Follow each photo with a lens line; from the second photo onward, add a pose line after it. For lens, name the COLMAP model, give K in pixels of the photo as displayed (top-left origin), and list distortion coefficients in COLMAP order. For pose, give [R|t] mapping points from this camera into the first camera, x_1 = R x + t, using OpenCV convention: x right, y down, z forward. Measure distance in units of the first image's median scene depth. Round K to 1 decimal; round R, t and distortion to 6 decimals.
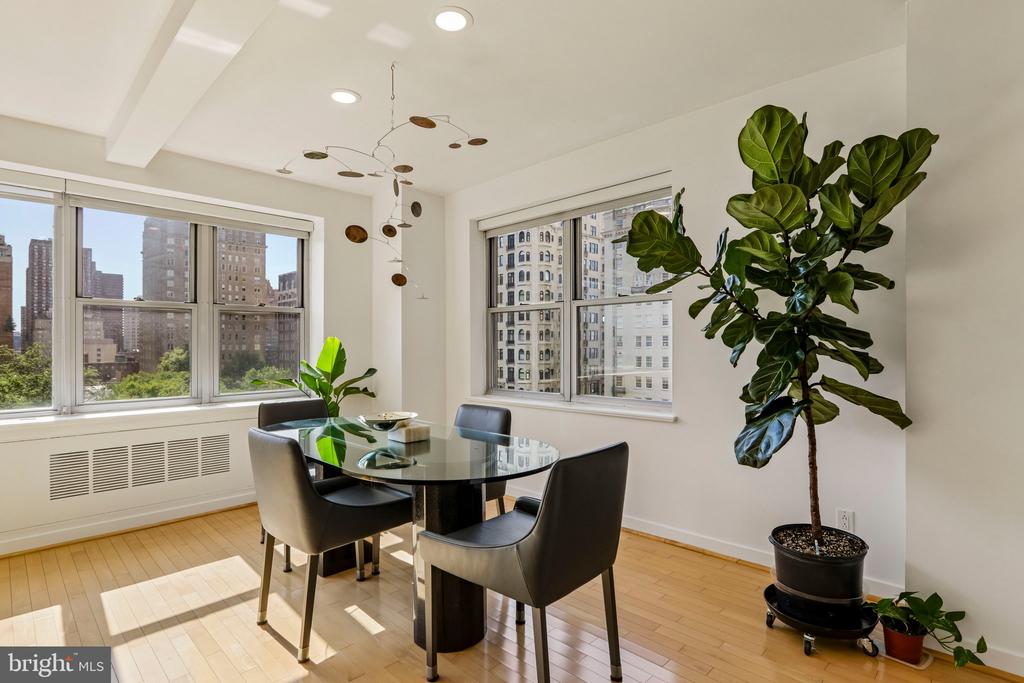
lens RADIAL K [[522.4, 0, 512.0], [0, 522.4, 341.5], [0, 0, 1]] dist [-0.015354, -0.000122]
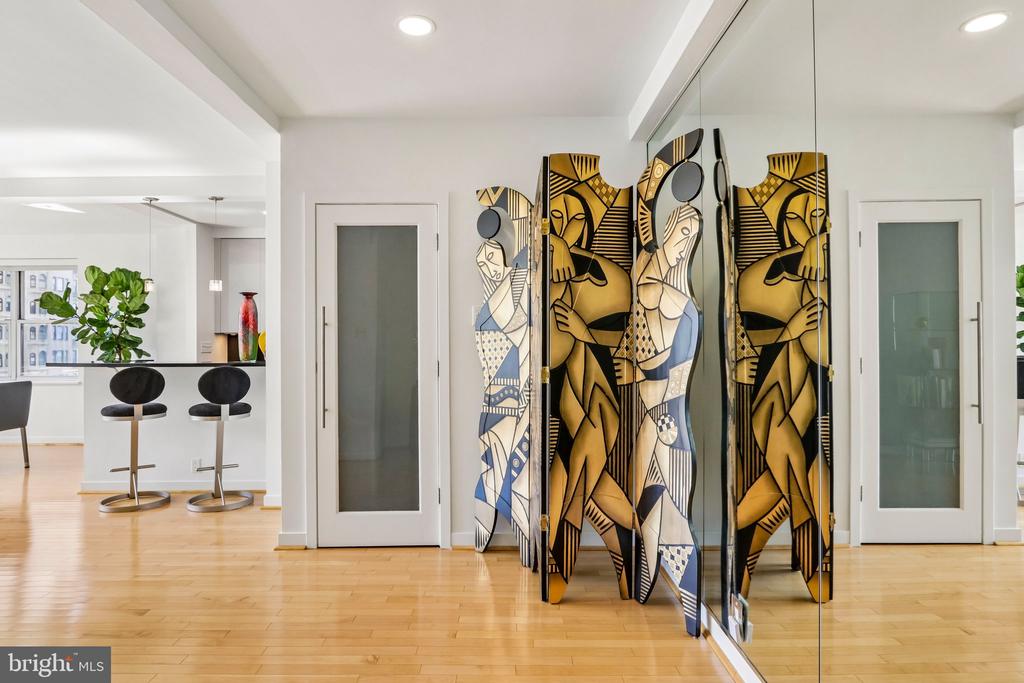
lens RADIAL K [[574.7, 0, 508.5], [0, 574.7, 347.2], [0, 0, 1]] dist [-0.006720, -0.001658]
pose [[0.708638, 0.000803, 0.705572, -0.071194], [-0.006642, 0.999963, 0.005533, -0.013109], [-0.705541, -0.008607, 0.708617, -1.639562]]
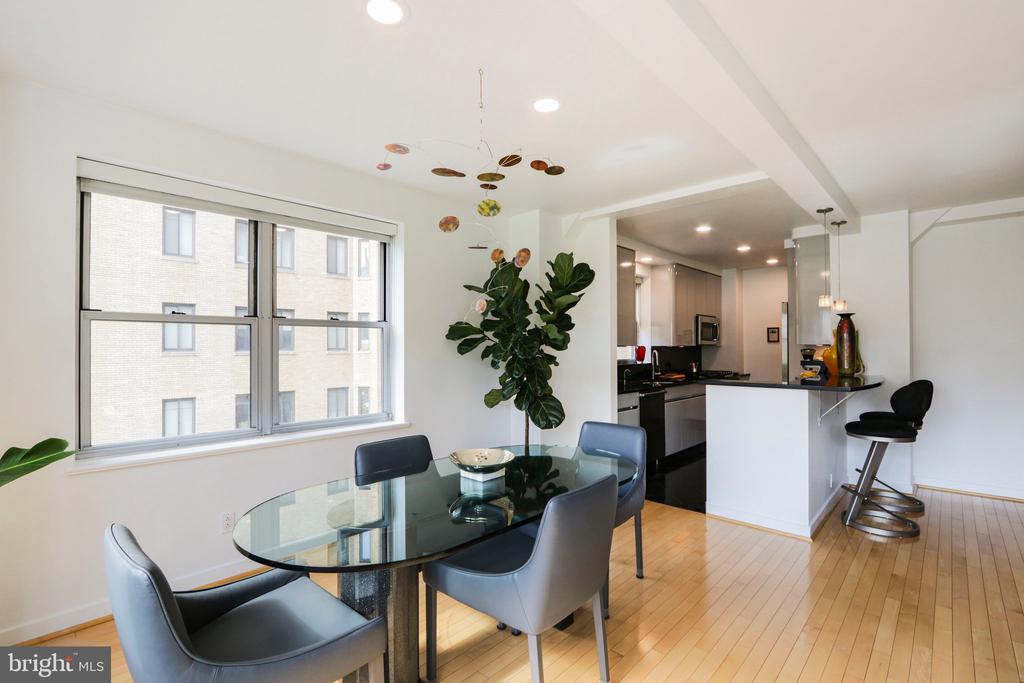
lens RADIAL K [[471.1, 0, 510.1], [0, 471.1, 345.4], [0, 0, 1]] dist [-0.020375, 0.003900]
pose [[-0.023054, 0.007802, 0.999704, -0.764279], [-0.006111, 0.999950, -0.007945, -0.031322], [-0.999716, -0.006292, -0.023005, 0.715775]]
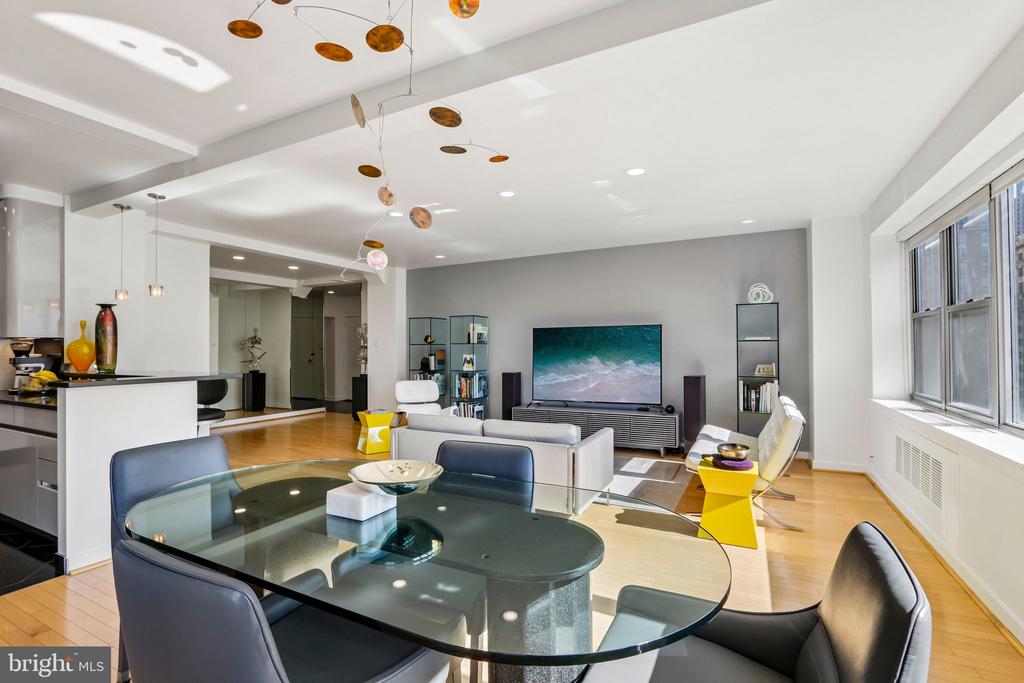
lens RADIAL K [[471.1, 0, 510.1], [0, 471.1, 345.4], [0, 0, 1]] dist [-0.020375, 0.003900]
pose [[-0.953023, 0.005128, -0.302856, -0.131546], [0.010407, 0.999821, -0.015818, -0.001723], [0.302721, -0.018227, -0.952905, 1.180599]]
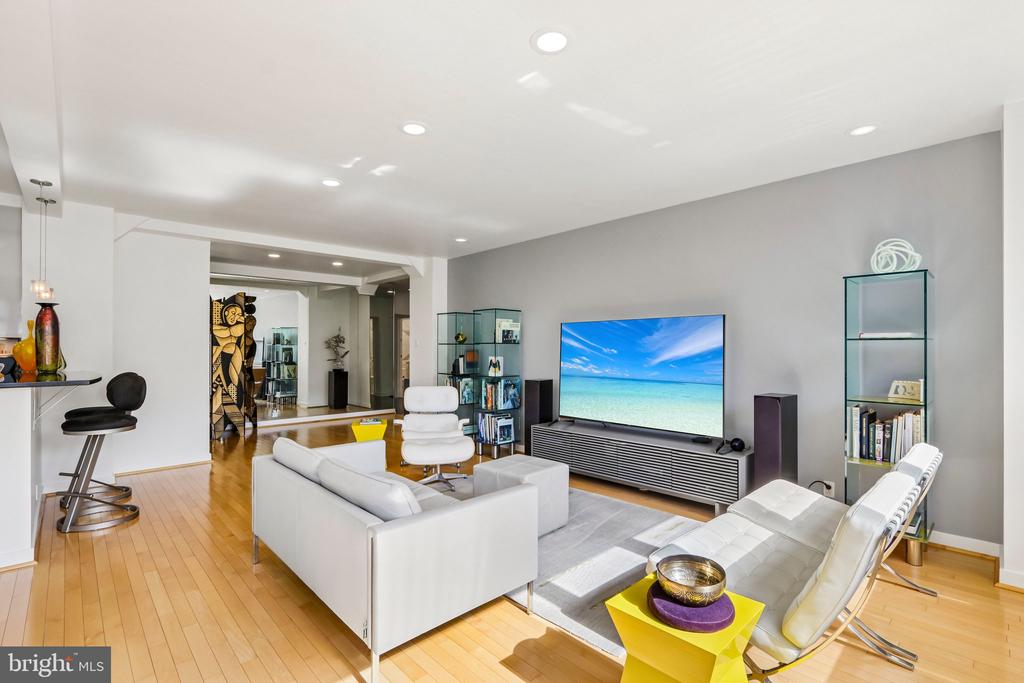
lens RADIAL K [[471.1, 0, 510.1], [0, 471.1, 345.4], [0, 0, 1]] dist [-0.020375, 0.003900]
pose [[-0.999427, 0.003871, 0.033618, -0.683431], [0.003371, 0.999883, -0.014900, -0.010173], [-0.033672, -0.014778, -0.999324, 0.863986]]
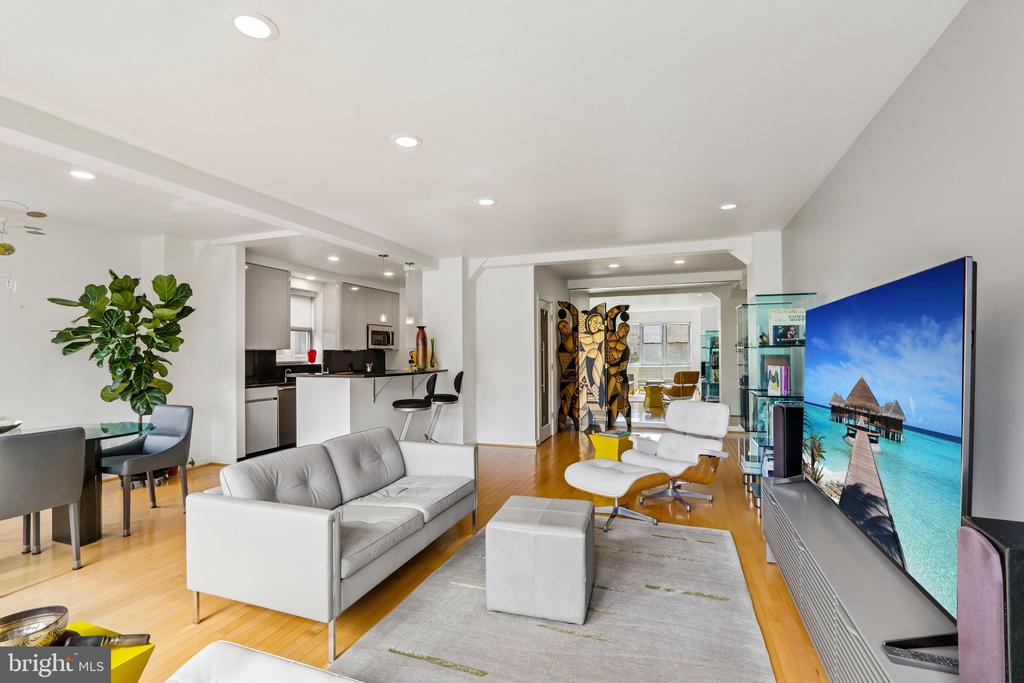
lens RADIAL K [[471.1, 0, 510.1], [0, 471.1, 345.4], [0, 0, 1]] dist [-0.020375, 0.003900]
pose [[-0.418185, 0.019823, 0.908145, -1.318908], [-0.000367, 0.999758, -0.021991, -0.019489], [-0.908362, -0.009530, -0.418077, 0.231384]]
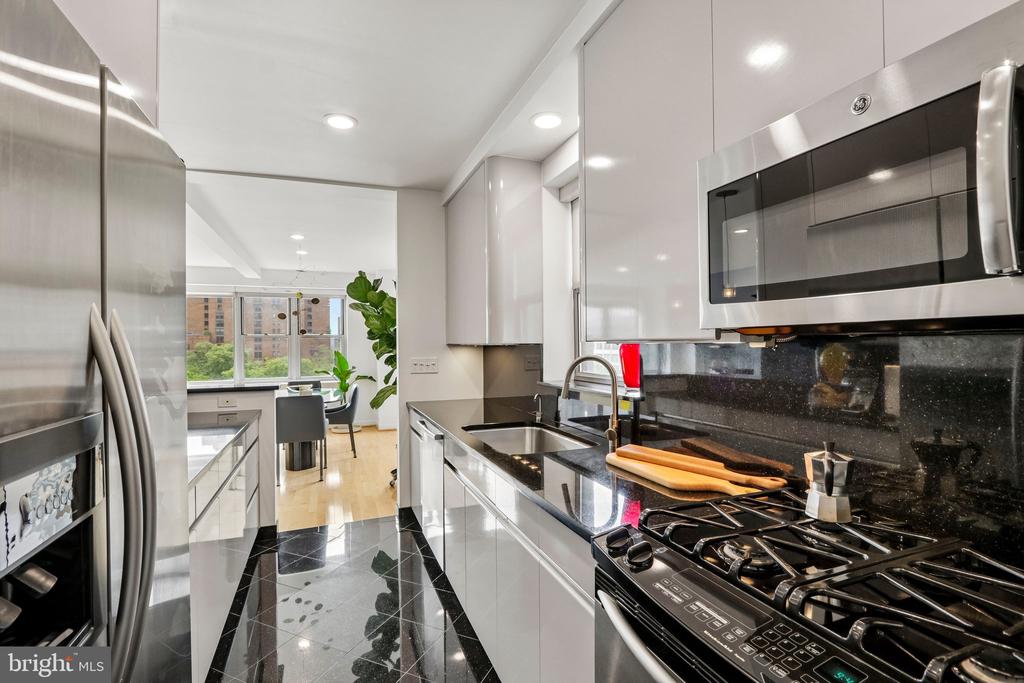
lens RADIAL K [[471.1, 0, 510.1], [0, 471.1, 345.4], [0, 0, 1]] dist [-0.020375, 0.003900]
pose [[0.912950, -0.001322, -0.408069, 1.209485], [0.006312, 0.999921, 0.010882, -0.053693], [0.408023, -0.012510, 0.912886, -0.491101]]
